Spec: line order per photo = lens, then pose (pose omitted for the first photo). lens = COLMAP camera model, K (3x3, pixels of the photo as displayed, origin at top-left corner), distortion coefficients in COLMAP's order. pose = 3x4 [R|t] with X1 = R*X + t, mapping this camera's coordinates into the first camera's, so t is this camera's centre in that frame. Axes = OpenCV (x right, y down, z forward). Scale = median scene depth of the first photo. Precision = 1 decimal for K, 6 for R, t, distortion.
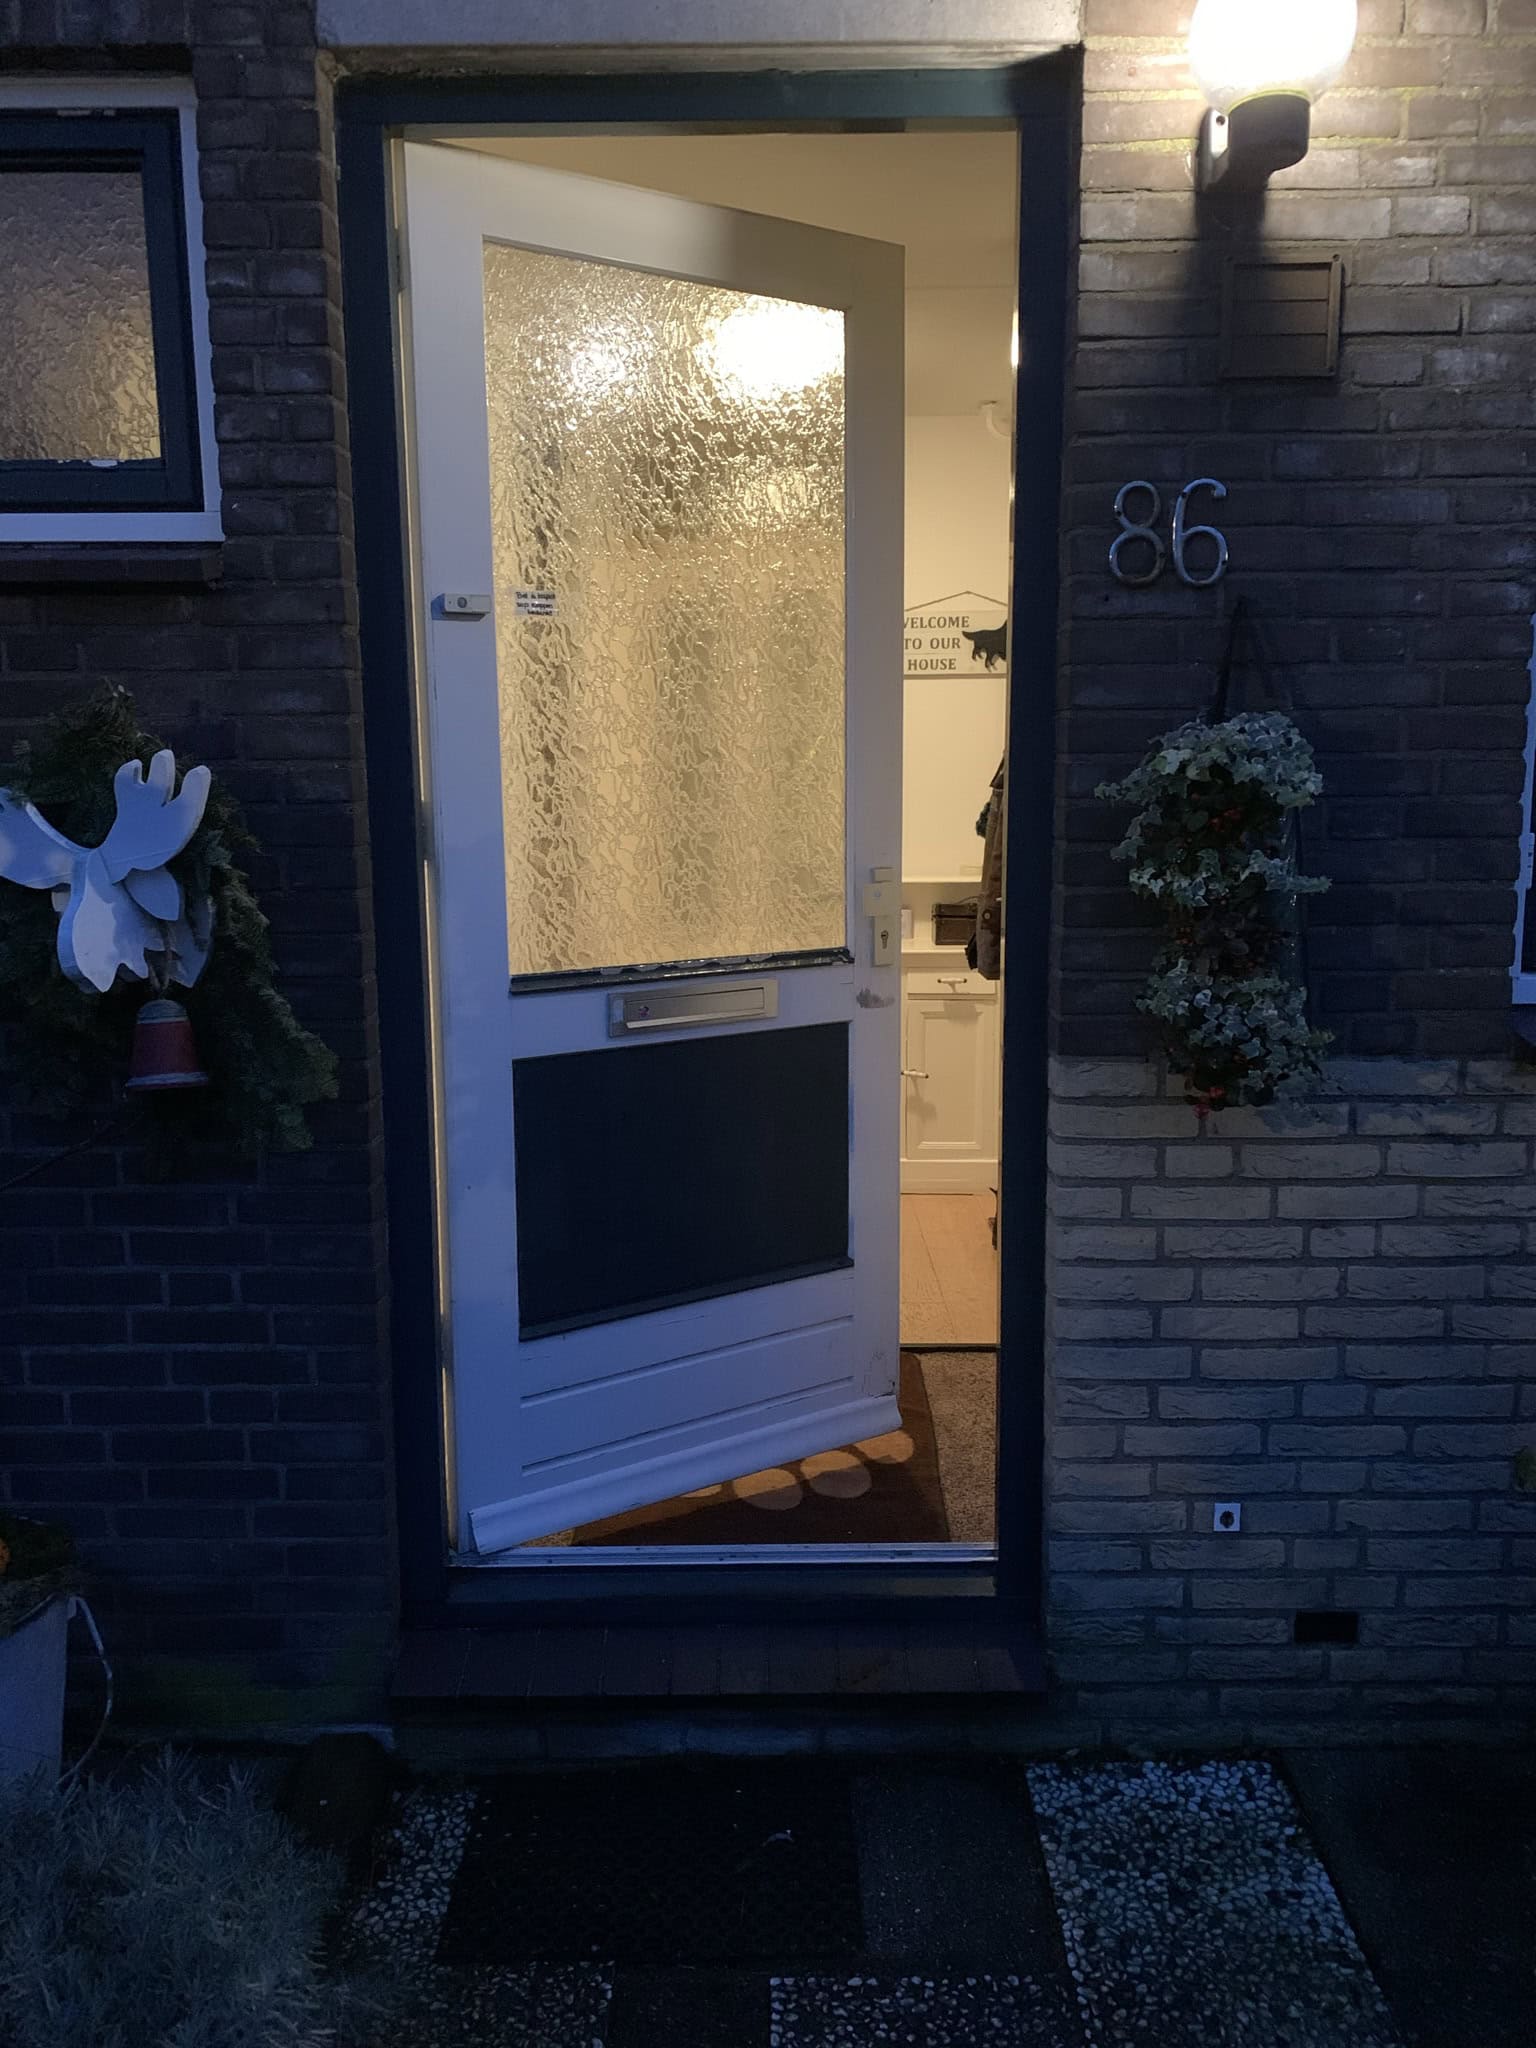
lens RADIAL K [[1546.5, 0, 764.7], [0, 1546.5, 1029.4], [0, 0, 1]] dist [-0.042857, 0.009885]
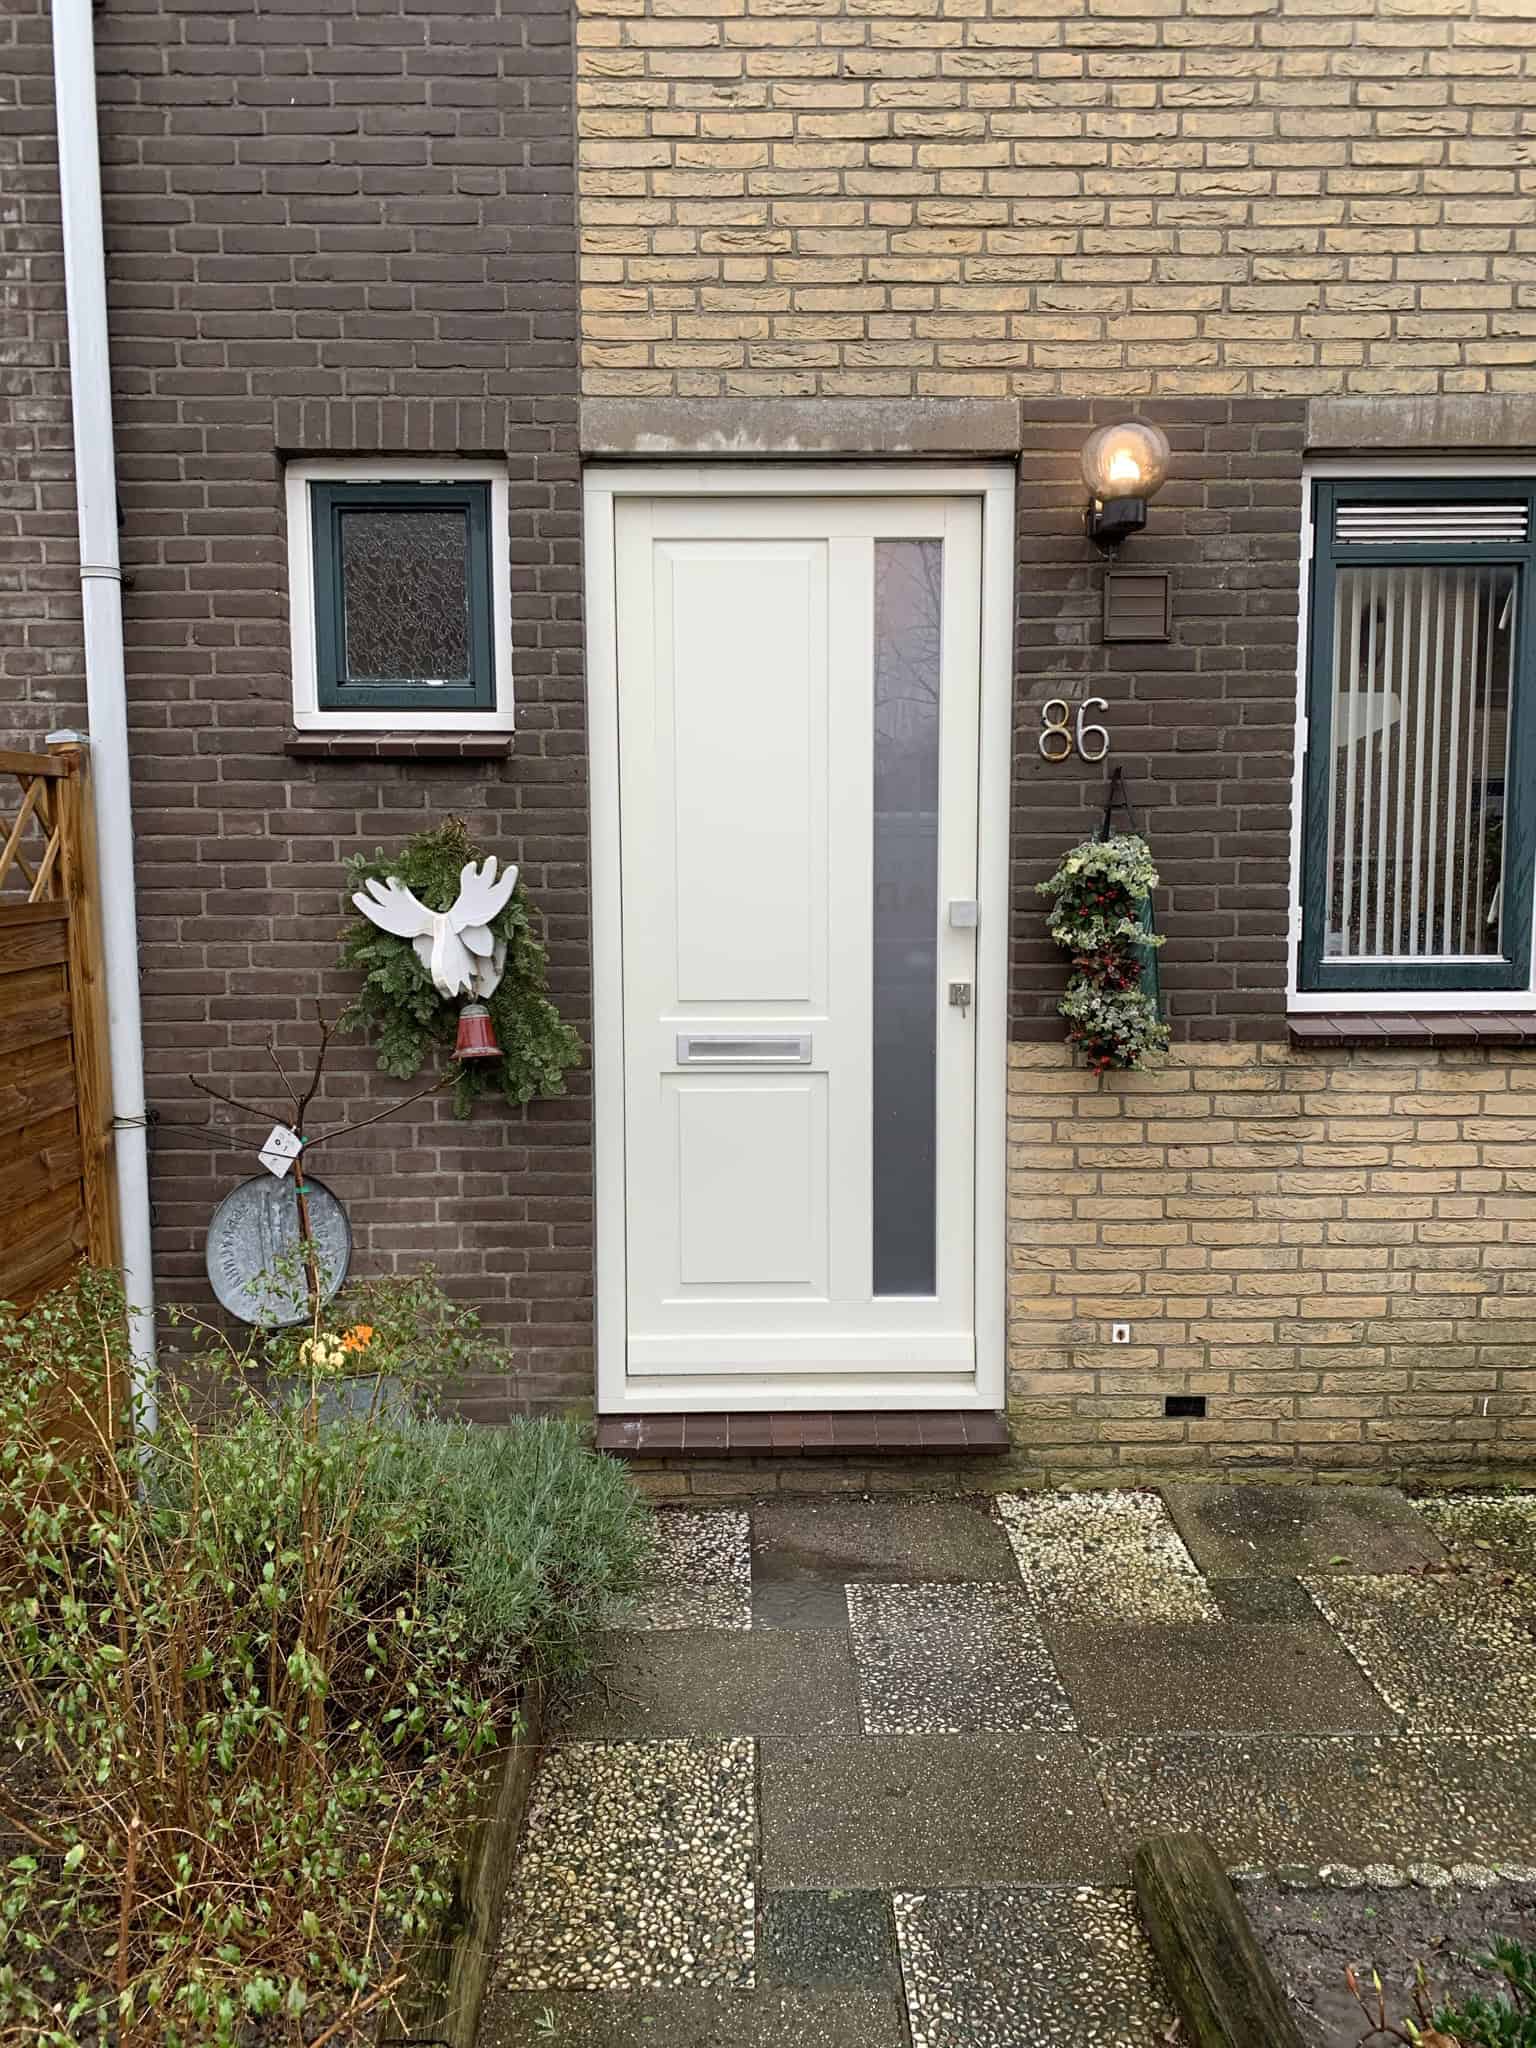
lens RADIAL K [[1546.5, 0, 770.4], [0, 1546.5, 1021.2], [0, 0, 1]] dist [-0.042857, 0.009885]
pose [[0.999815, 0.000878, 0.019194, -0.098081], [0.000113, 0.998670, -0.051557, 0.079790], [-0.019214, 0.051550, 0.998486, -0.634910]]
